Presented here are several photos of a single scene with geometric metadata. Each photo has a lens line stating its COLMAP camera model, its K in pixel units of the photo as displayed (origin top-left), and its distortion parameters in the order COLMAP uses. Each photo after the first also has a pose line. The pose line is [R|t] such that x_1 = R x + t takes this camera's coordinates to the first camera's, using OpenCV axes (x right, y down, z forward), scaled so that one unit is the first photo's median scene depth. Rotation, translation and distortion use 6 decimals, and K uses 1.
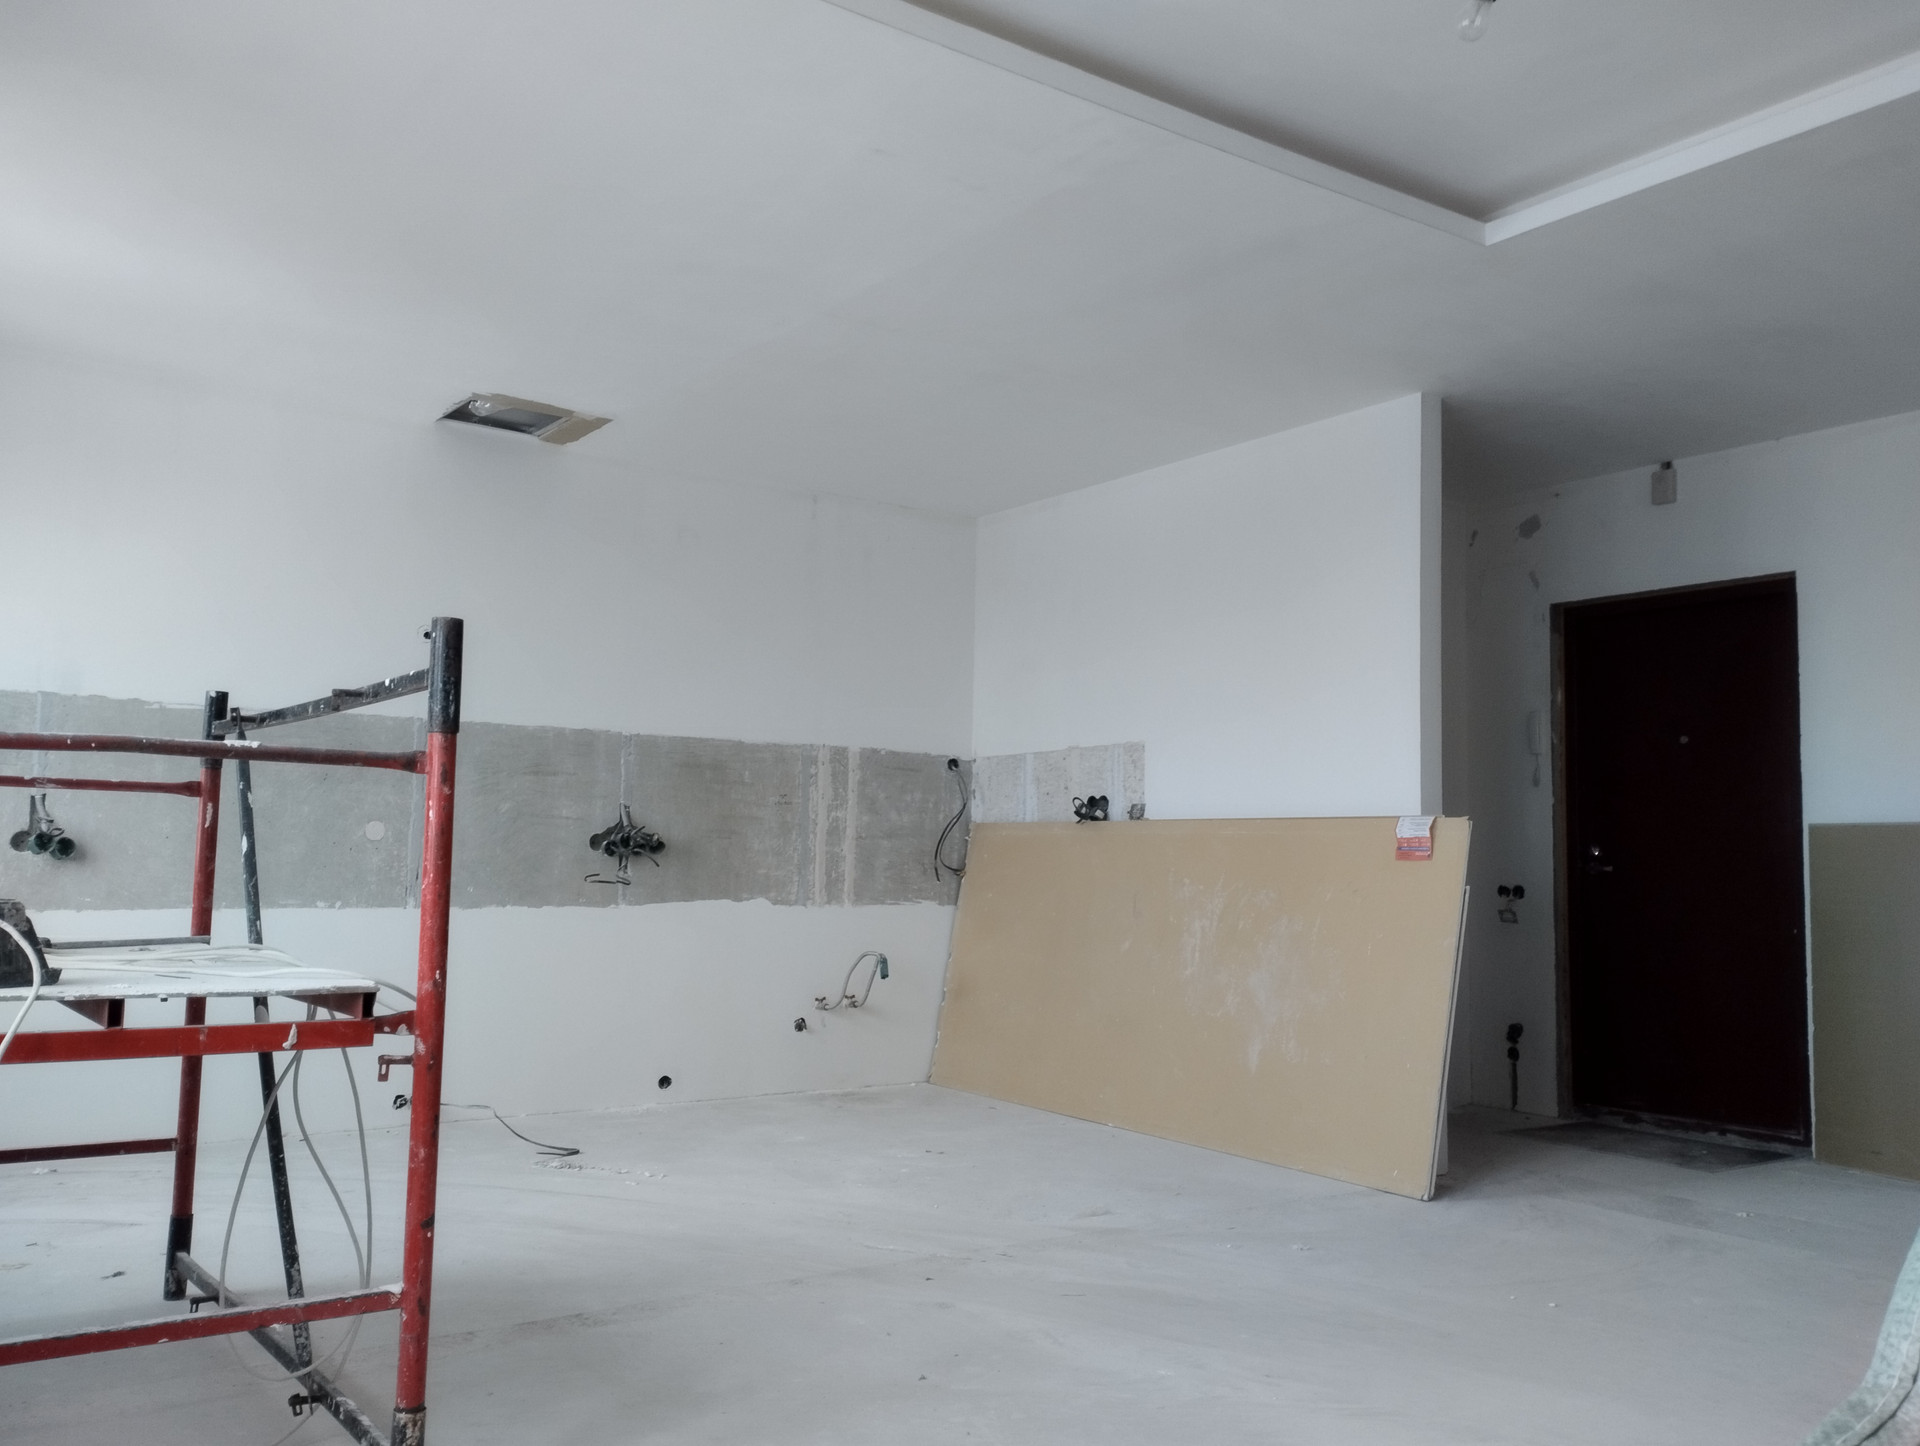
lens RADIAL K [[1584.5, 0, 960.0], [0, 1584.5, 723.0], [0, 0, 1]] dist [0.115709, -0.169124]
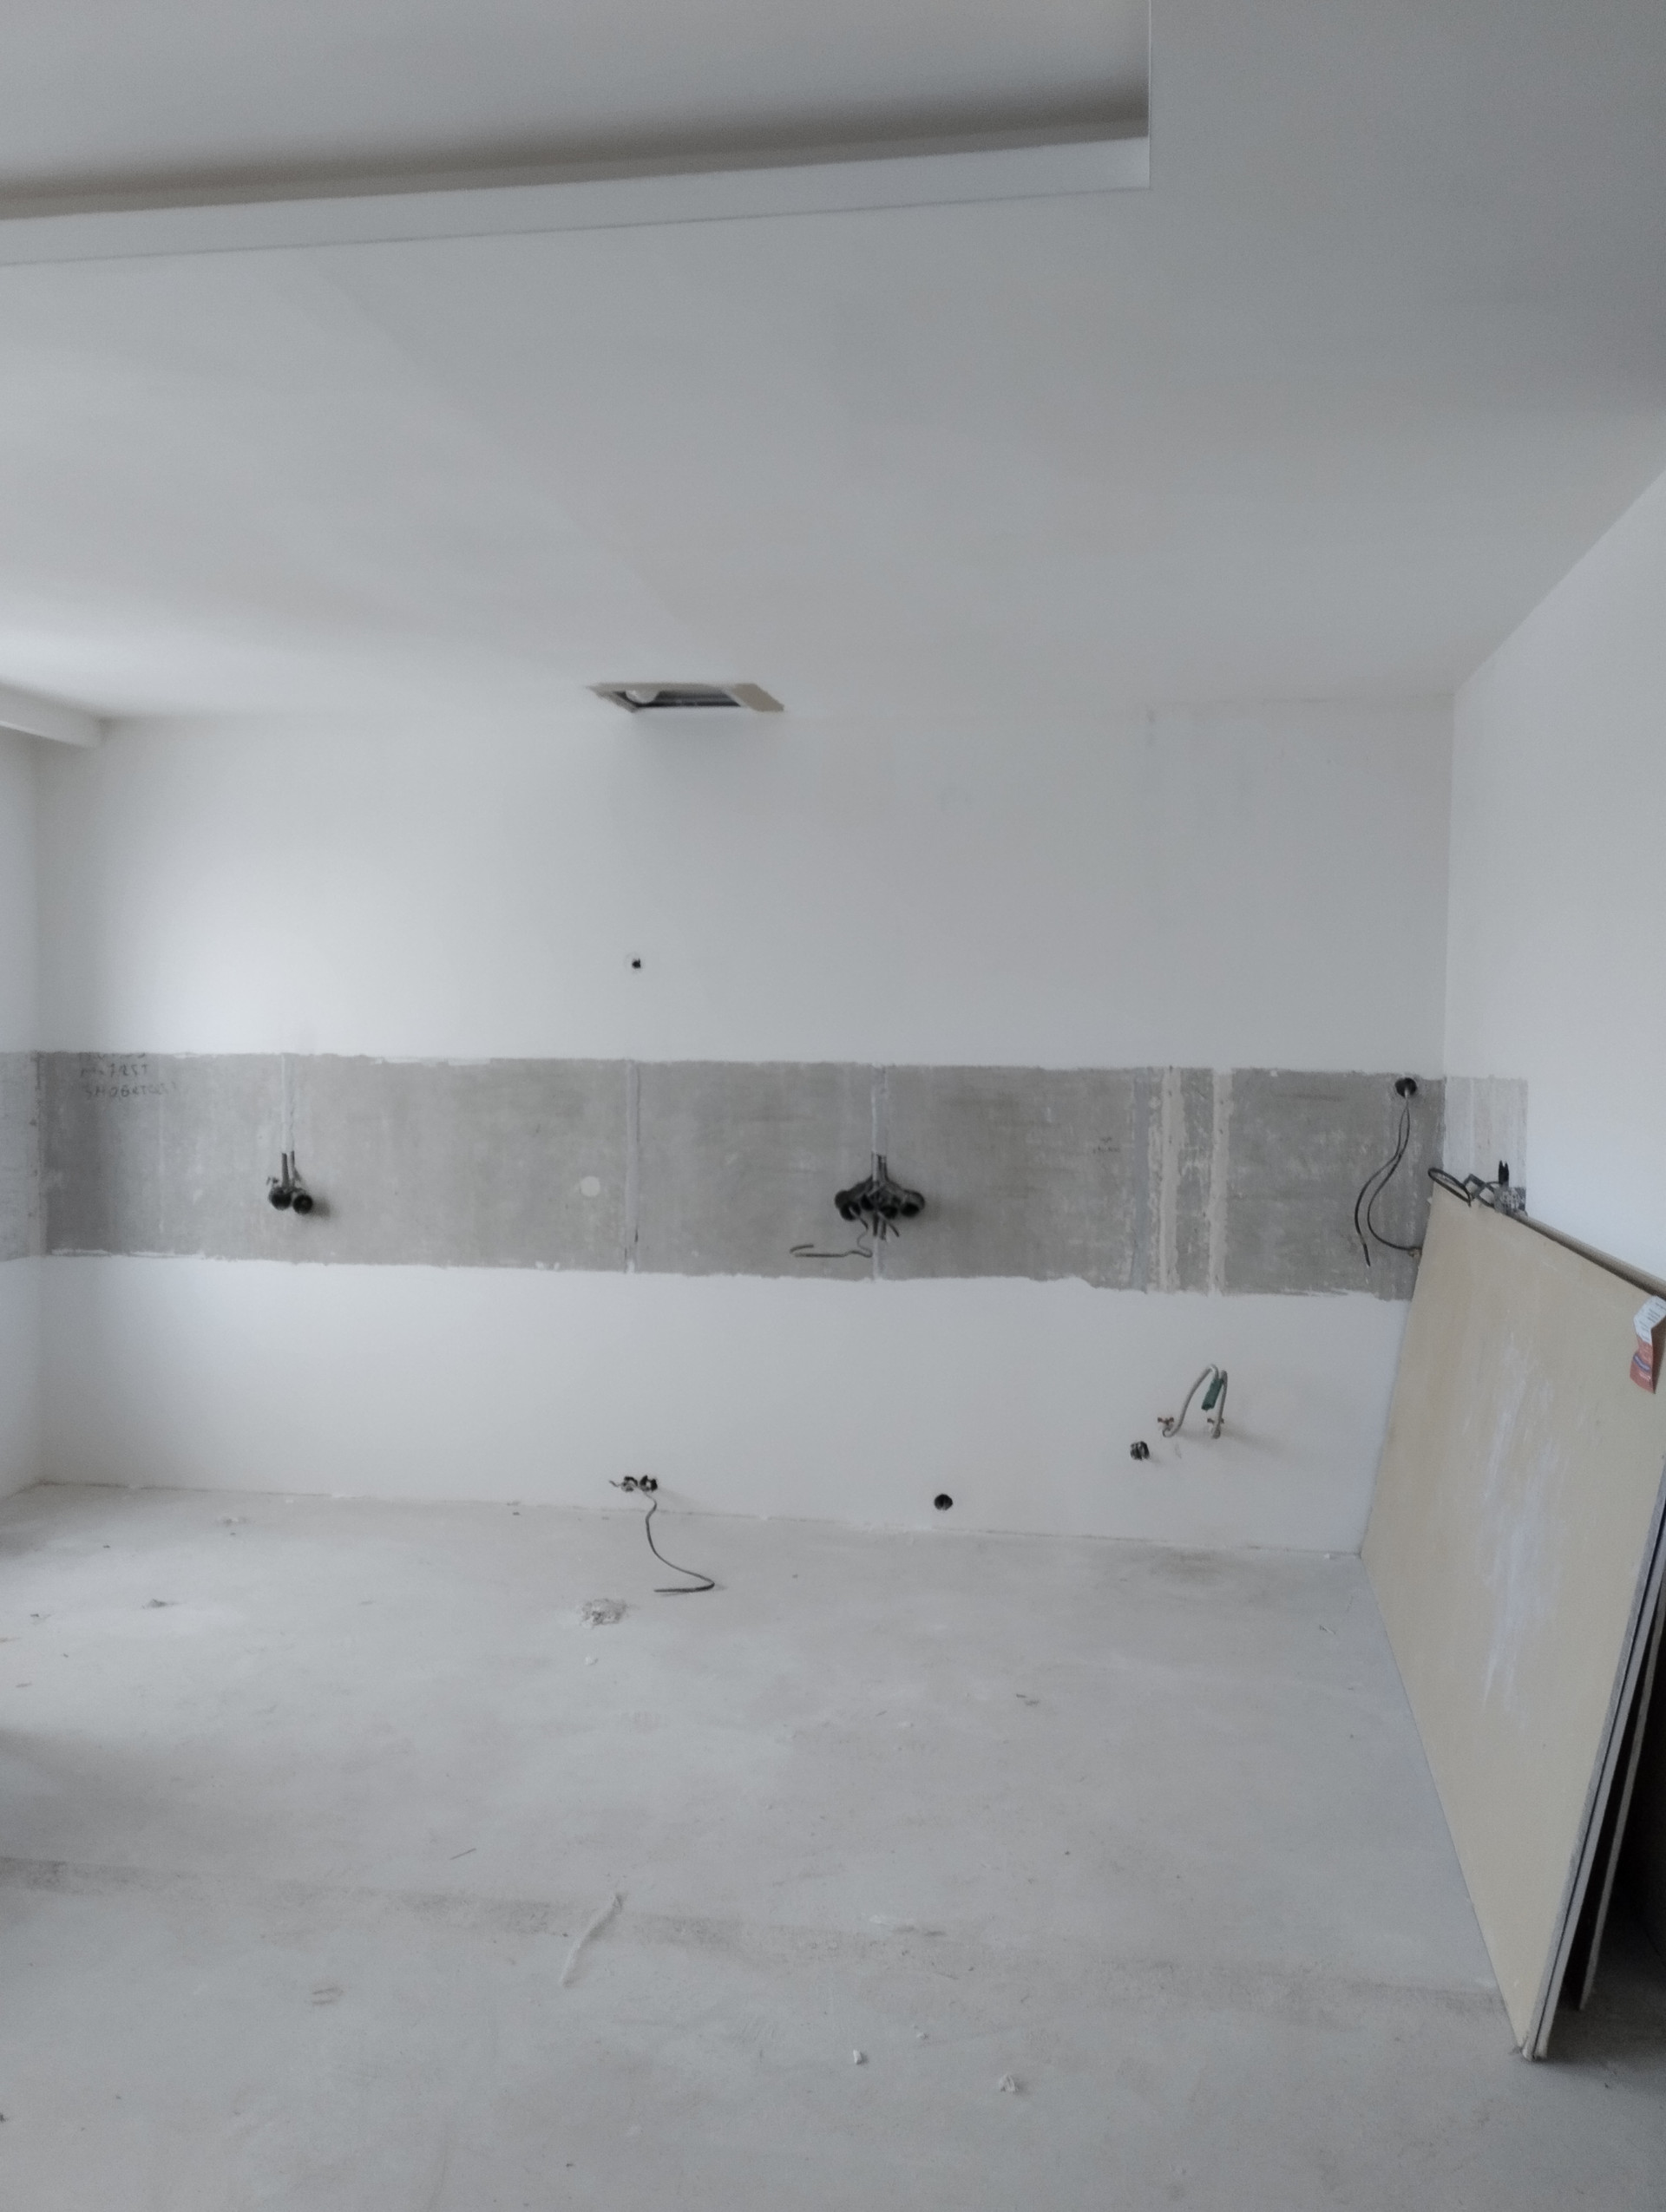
lens RADIAL K [[1825.8, 0, 838.8], [0, 1825.8, 1105.6], [0, 0, 1]] dist [0.115709, -0.169124]
pose [[0.702659, 0.014640, -0.711376, 0.386795], [0.062666, 0.994630, 0.082367, -0.045263], [0.708762, -0.102455, 0.697968, 0.314337]]
